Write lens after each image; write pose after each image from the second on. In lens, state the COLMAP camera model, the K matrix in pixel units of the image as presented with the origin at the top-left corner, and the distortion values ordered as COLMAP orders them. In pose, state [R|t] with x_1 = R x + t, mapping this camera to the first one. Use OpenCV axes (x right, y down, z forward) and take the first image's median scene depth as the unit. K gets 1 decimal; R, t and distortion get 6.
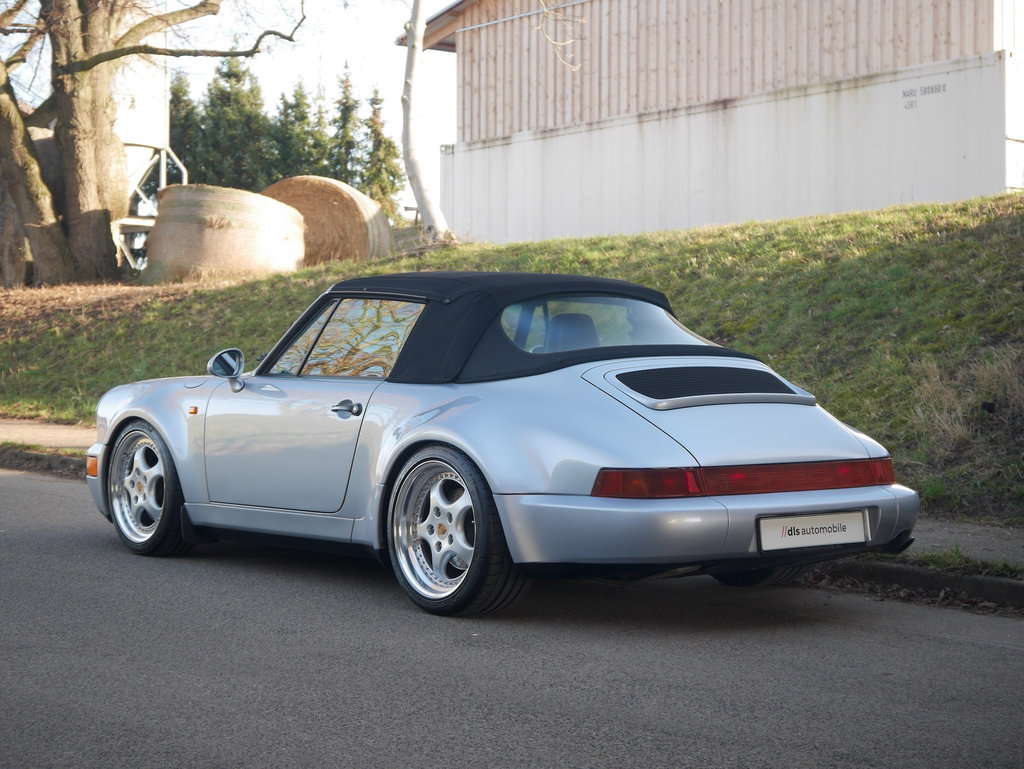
lens RADIAL K [[2145.9, 0, 513.9], [0, 2145.9, 384.0], [0, 0, 1]] dist [-0.015914, 0.000000]
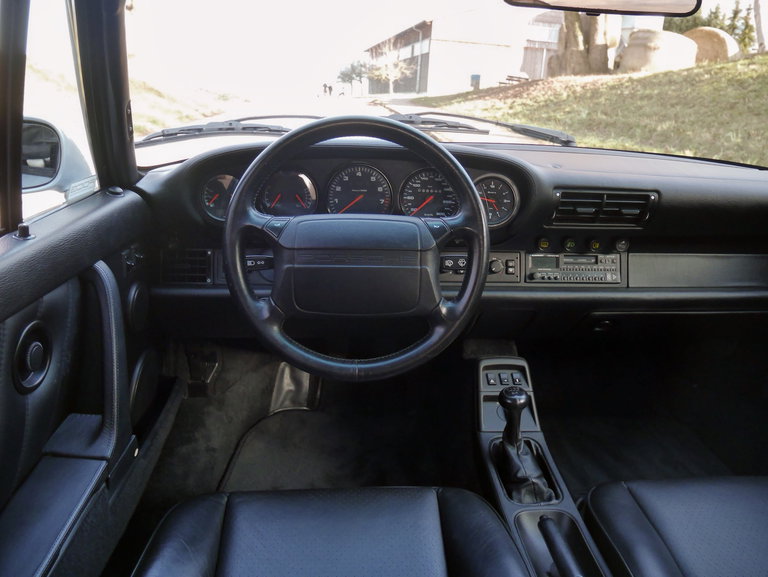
lens RADIAL K [[542.0, 0, 383.8], [0, 542.0, 273.5], [0, 0, 1]] dist [-0.047751, 0.012895]
pose [[0.809137, 0.210983, -0.548437, -0.008366], [-0.040144, 0.950987, 0.306615, -0.007582], [0.586247, -0.226077, 0.777948, 0.304740]]
